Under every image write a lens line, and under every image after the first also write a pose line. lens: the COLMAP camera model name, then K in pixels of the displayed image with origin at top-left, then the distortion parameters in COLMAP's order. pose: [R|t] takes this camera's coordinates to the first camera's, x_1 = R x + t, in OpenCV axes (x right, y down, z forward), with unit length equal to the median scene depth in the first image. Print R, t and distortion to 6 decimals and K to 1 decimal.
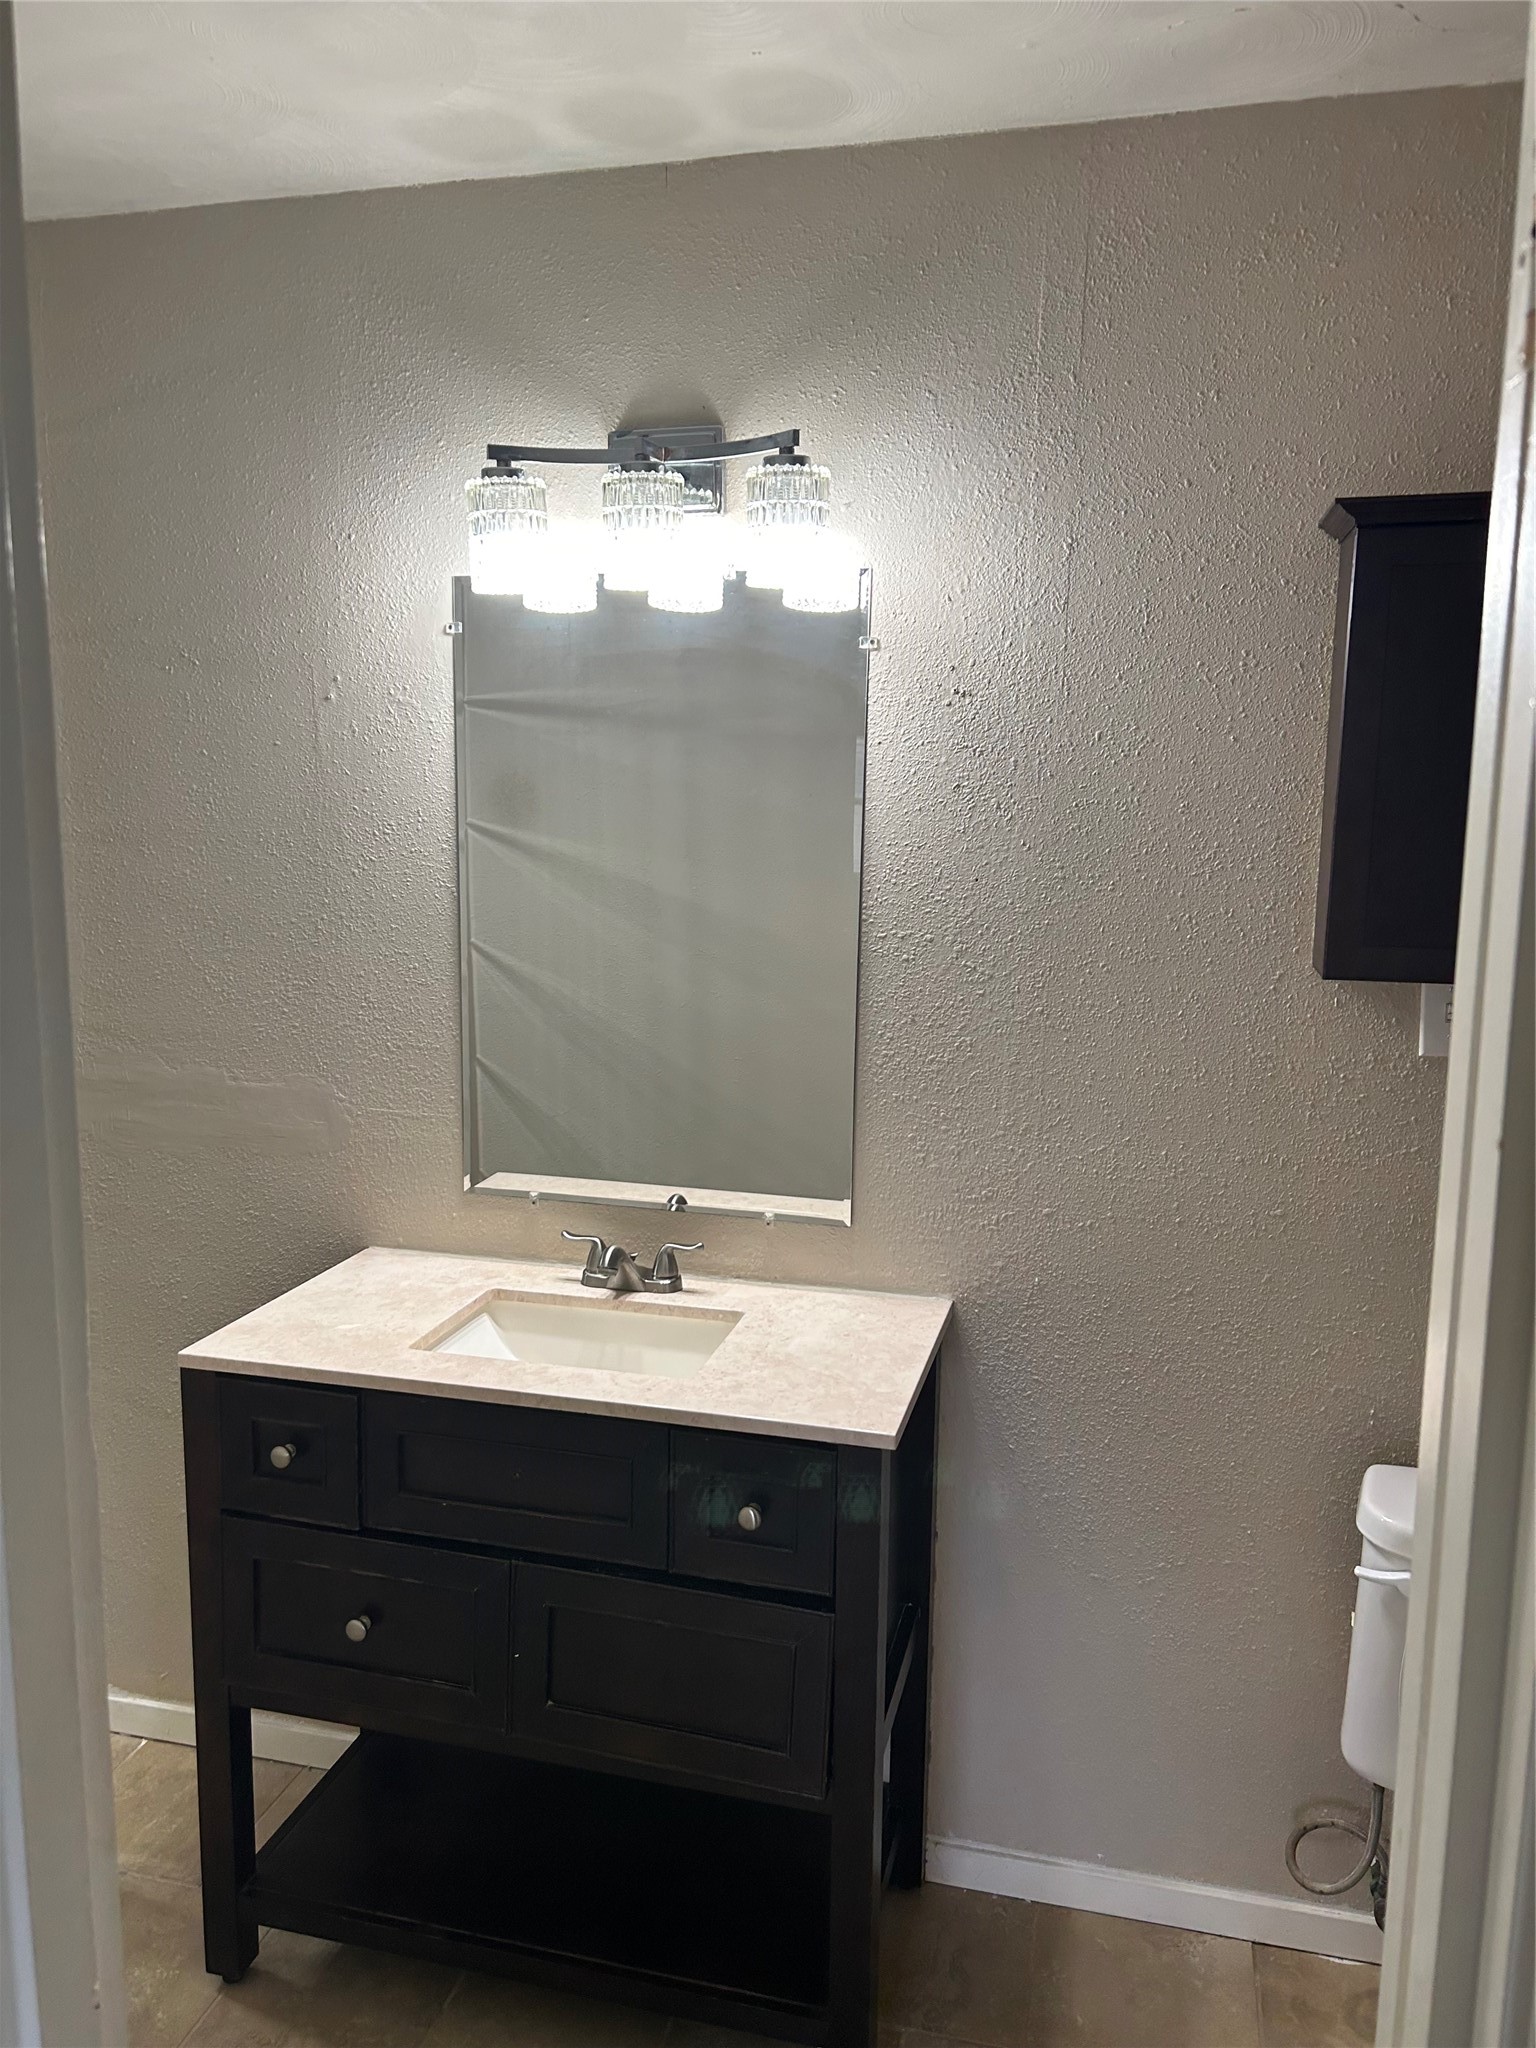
lens RADIAL K [[1534.8, 0, 768.0], [0, 1534.8, 1024.0], [0, 0, 1]] dist [0.001920, 0.004233]
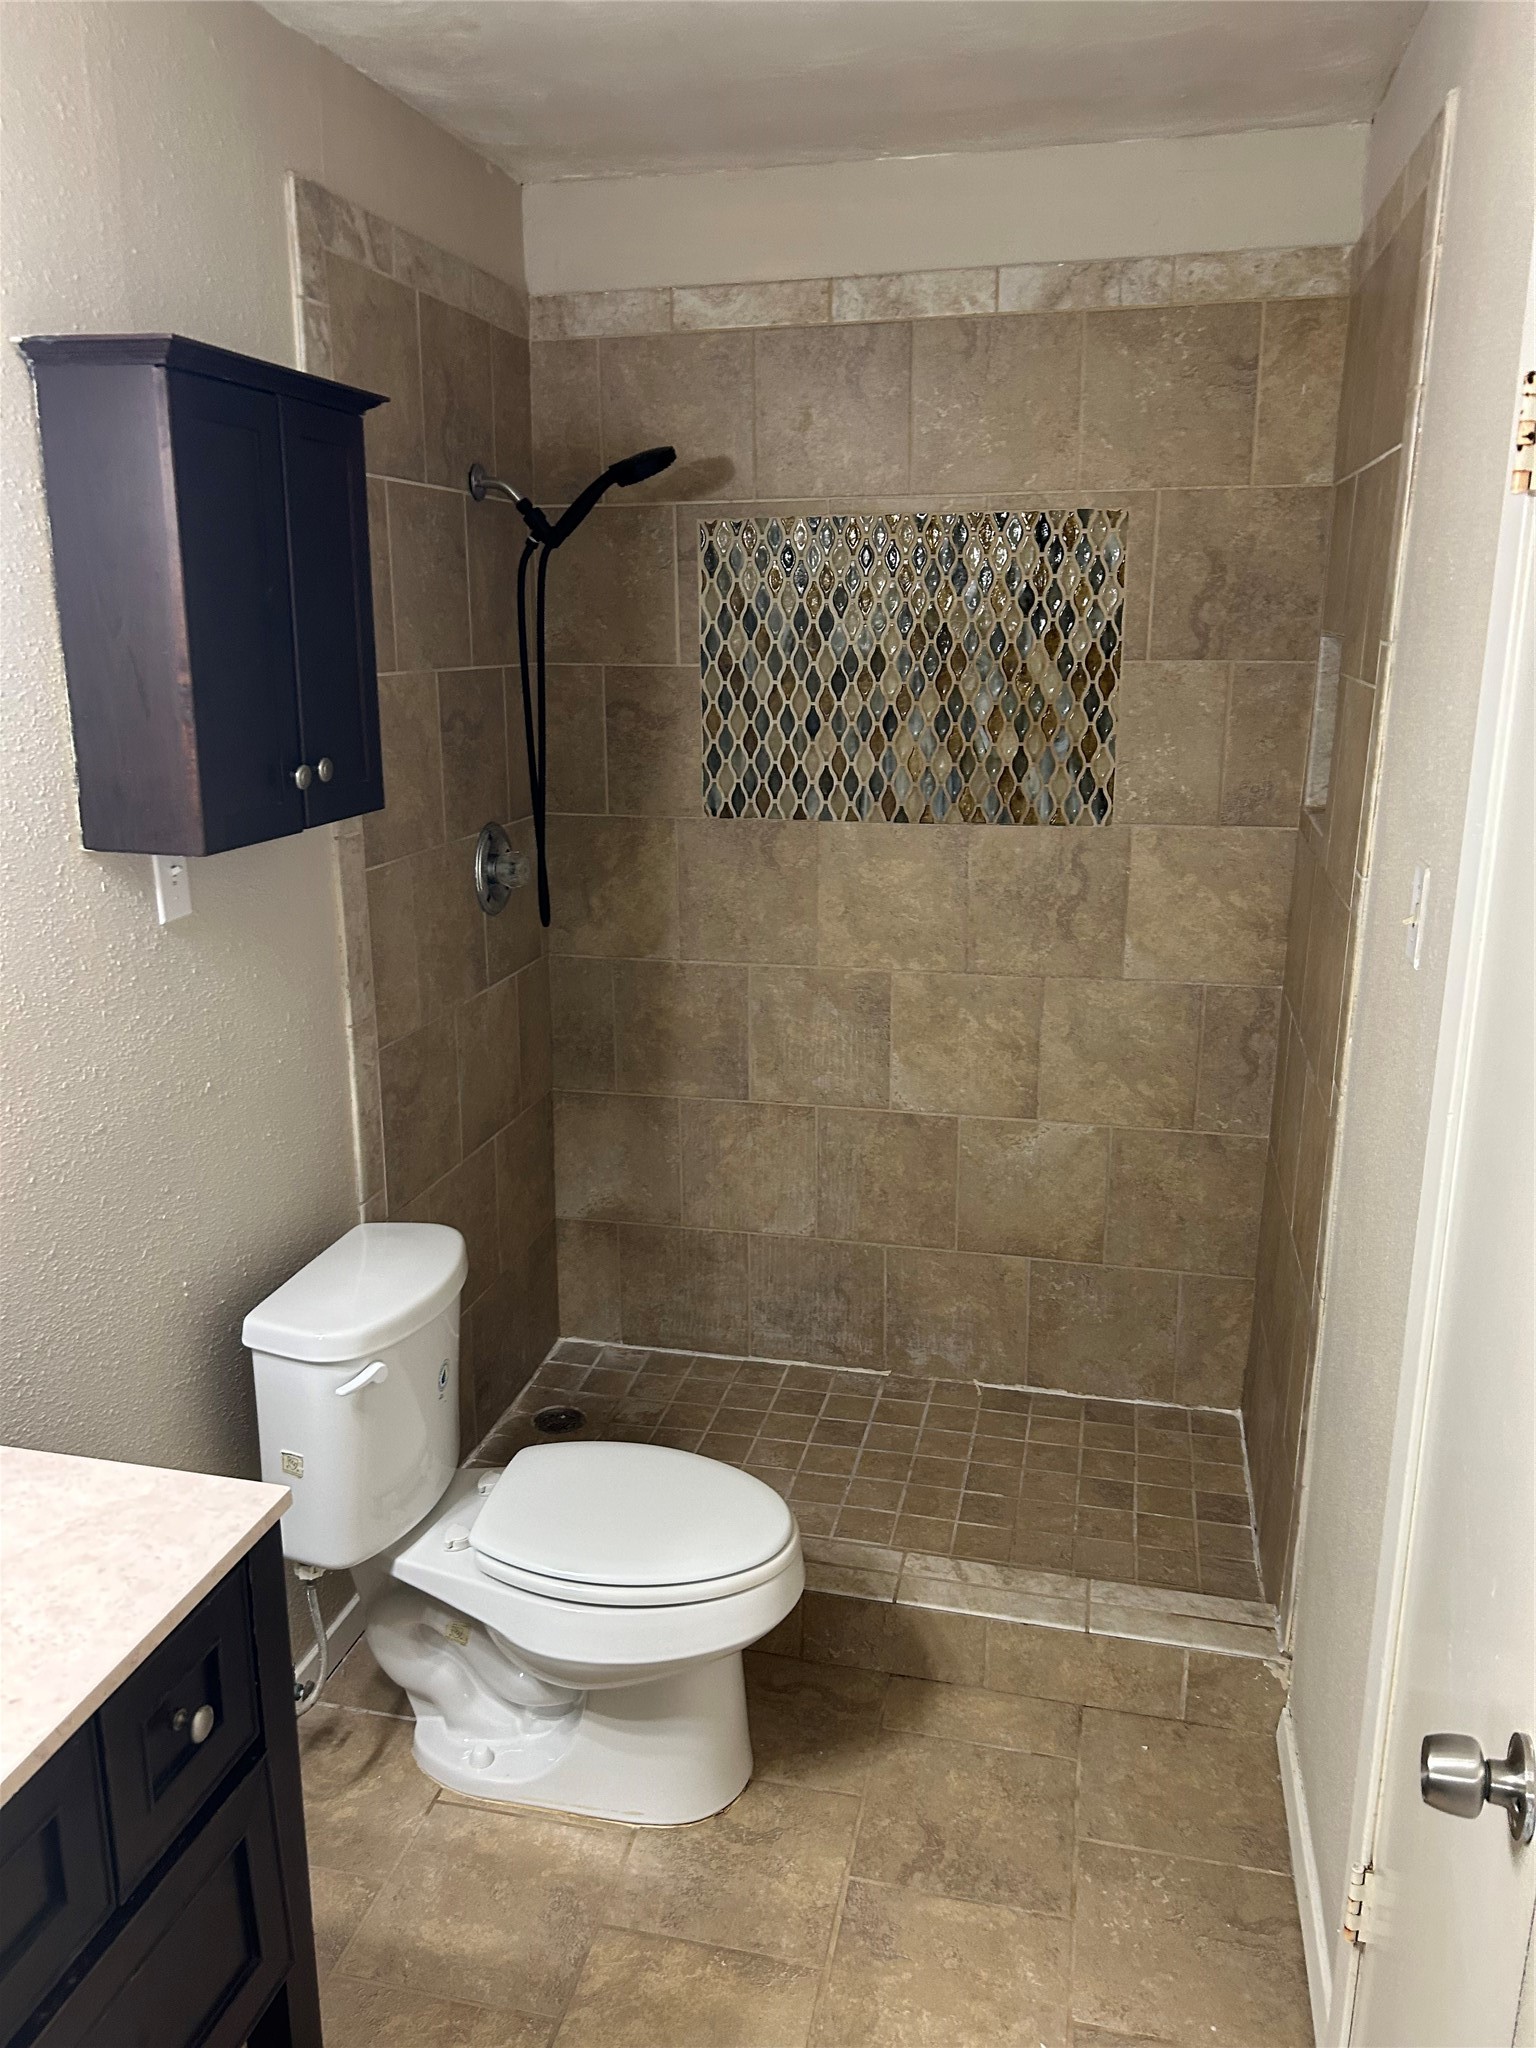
lens RADIAL K [[1534.8, 0, 768.0], [0, 1534.8, 1024.0], [0, 0, 1]] dist [0.001920, 0.004233]
pose [[-0.013662, -0.268540, 0.963172, -0.545092], [0.137696, 0.953579, 0.267819, -0.127804], [-0.990380, 0.136284, 0.023949, 0.596219]]
